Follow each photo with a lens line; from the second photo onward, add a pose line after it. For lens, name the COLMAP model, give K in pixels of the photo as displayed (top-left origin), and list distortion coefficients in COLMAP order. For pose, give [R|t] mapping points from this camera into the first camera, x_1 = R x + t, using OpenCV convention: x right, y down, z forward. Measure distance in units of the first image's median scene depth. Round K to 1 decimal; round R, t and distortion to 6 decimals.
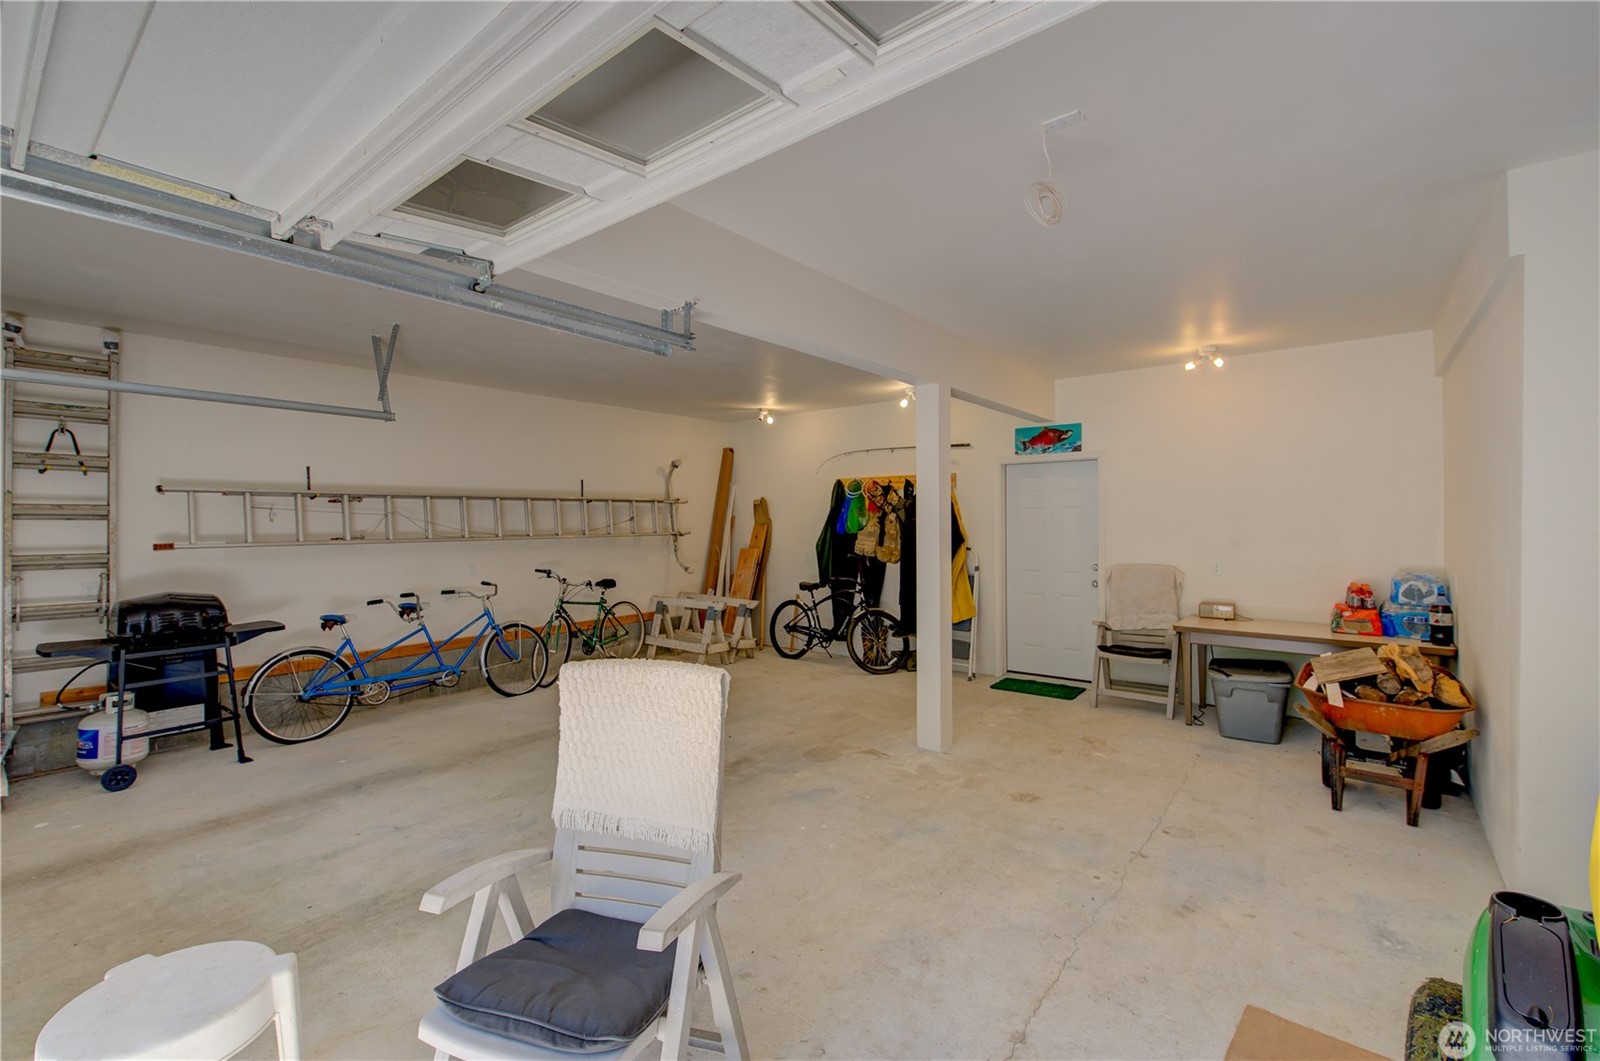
lens RADIAL K [[678.9, 0, 802.4], [0, 678.9, 530.9], [0, 0, 1]] dist [0.001178, 0.000449]
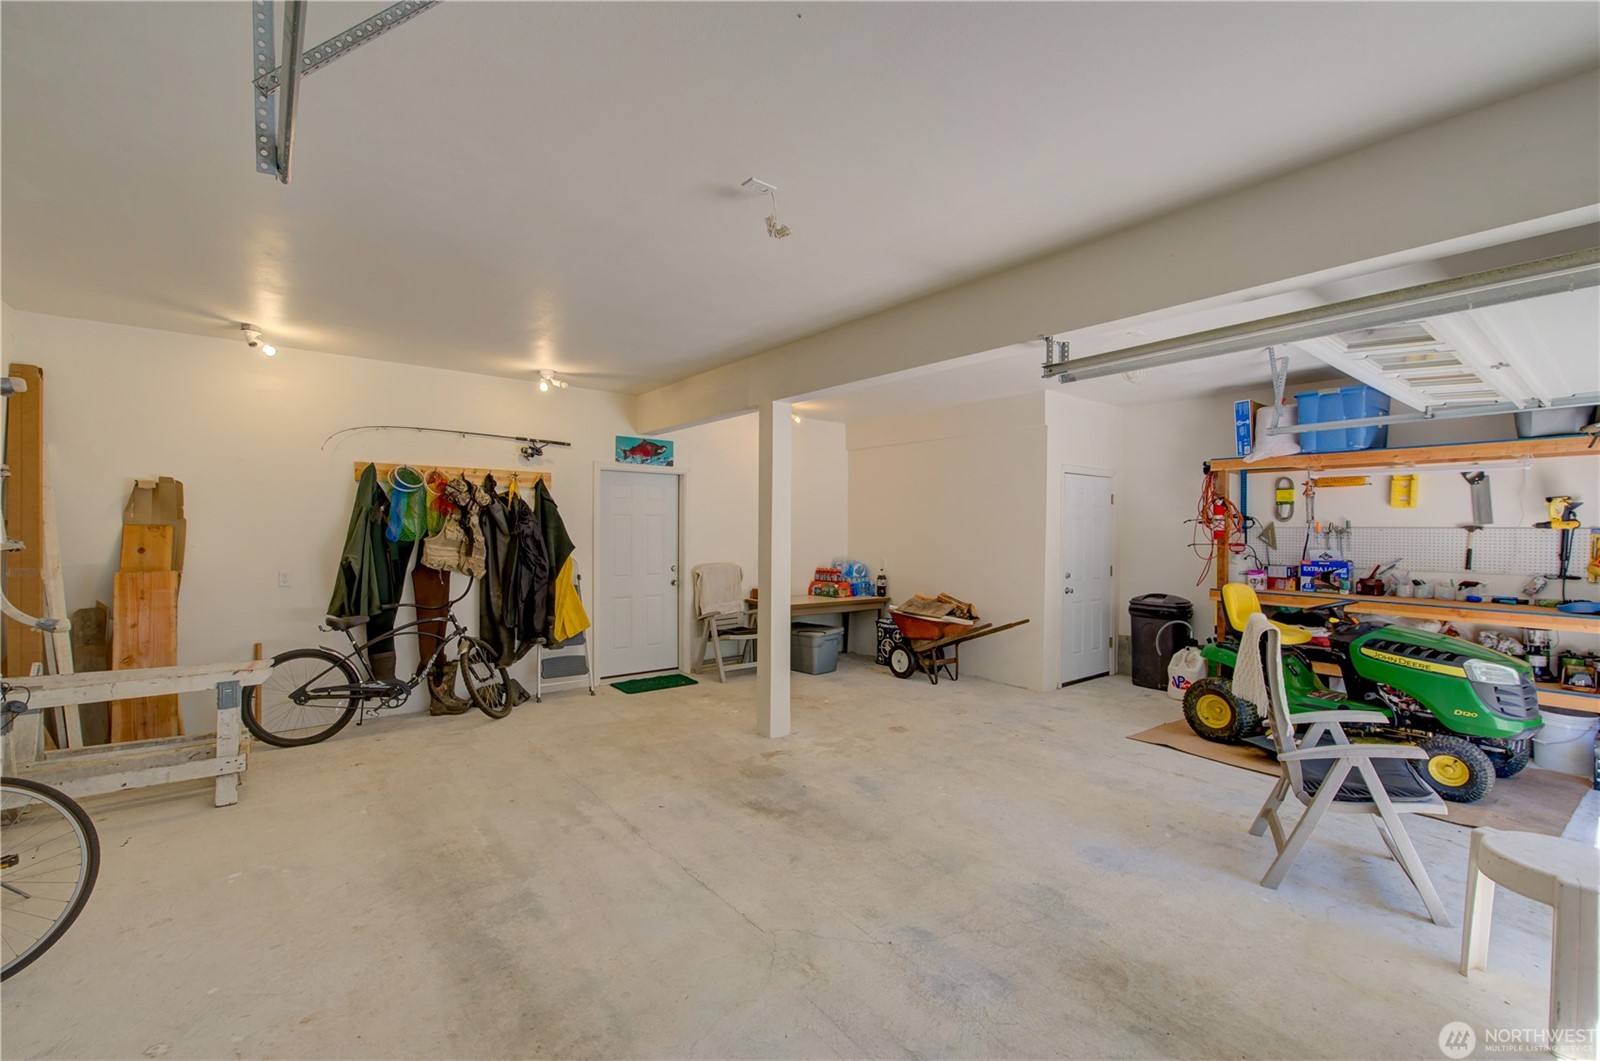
lens RADIAL K [[673.2, 0, 800.0], [0, 673.2, 530.5], [0, 0, 1]] dist [-0.017452, 0.000231]
pose [[0.238590, 0.011180, 0.971056, -0.780120], [0.007529, 0.999882, -0.013362, 0.007885], [-0.971091, 0.010499, 0.238478, 0.653950]]
